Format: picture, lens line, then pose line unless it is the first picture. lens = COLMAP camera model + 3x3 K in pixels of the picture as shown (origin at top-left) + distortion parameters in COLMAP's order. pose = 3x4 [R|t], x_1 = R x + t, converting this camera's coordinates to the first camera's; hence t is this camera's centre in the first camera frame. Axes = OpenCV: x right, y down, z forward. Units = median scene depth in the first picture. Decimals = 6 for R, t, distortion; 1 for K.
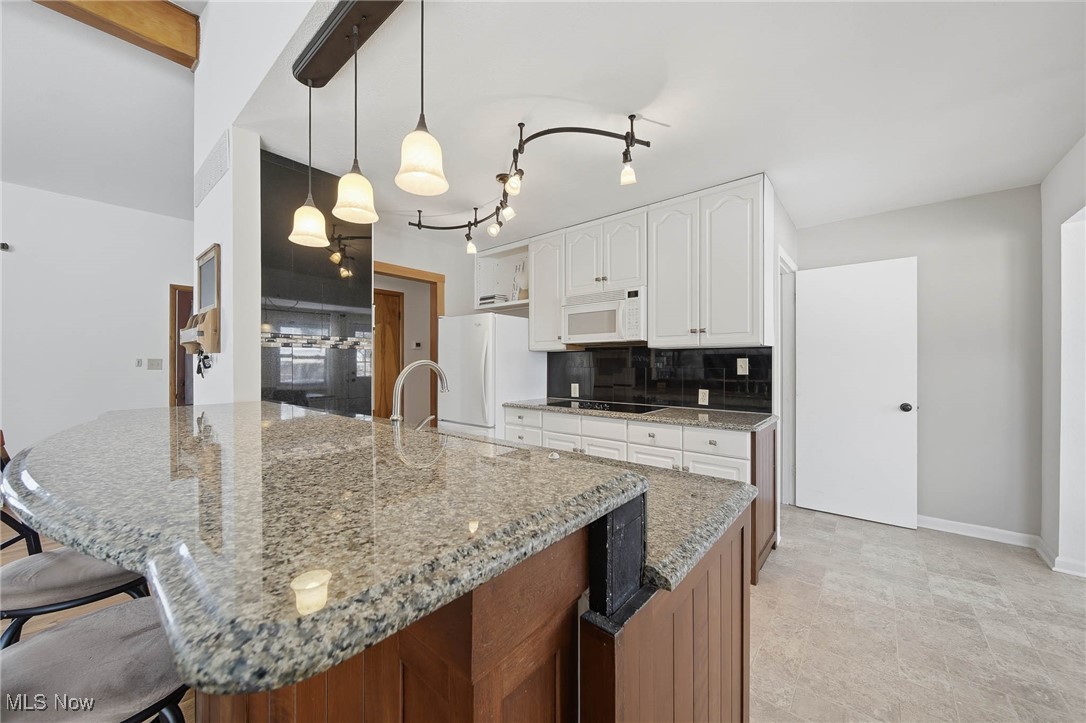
lens RADIAL K [[394.0, 0, 538.5], [0, 394.0, 368.5], [0, 0, 1]] dist [0.000816, 0.000015]
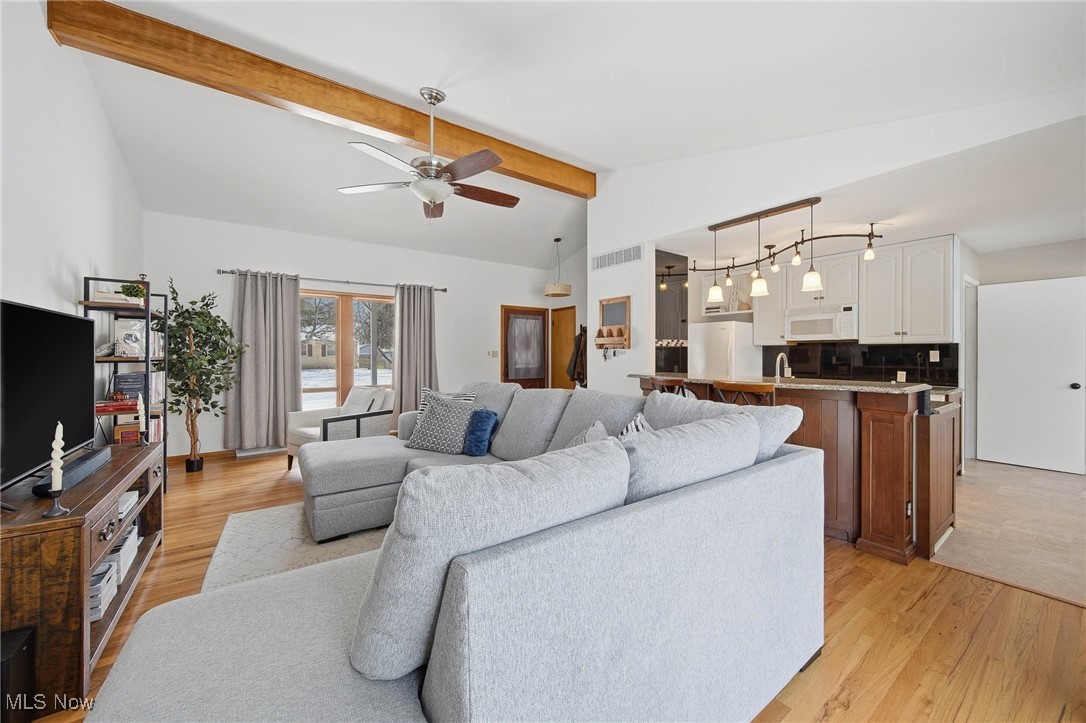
lens RADIAL K [[399.2, 0, 544.2], [0, 399.2, 358.6], [0, 0, 1]] dist [-0.000171, -0.000353]
pose [[0.970260, 0.002920, -0.242049, -0.539594], [-0.002629, 0.999995, 0.001528, 0.005861], [0.242052, -0.000846, 0.970263, -0.810737]]
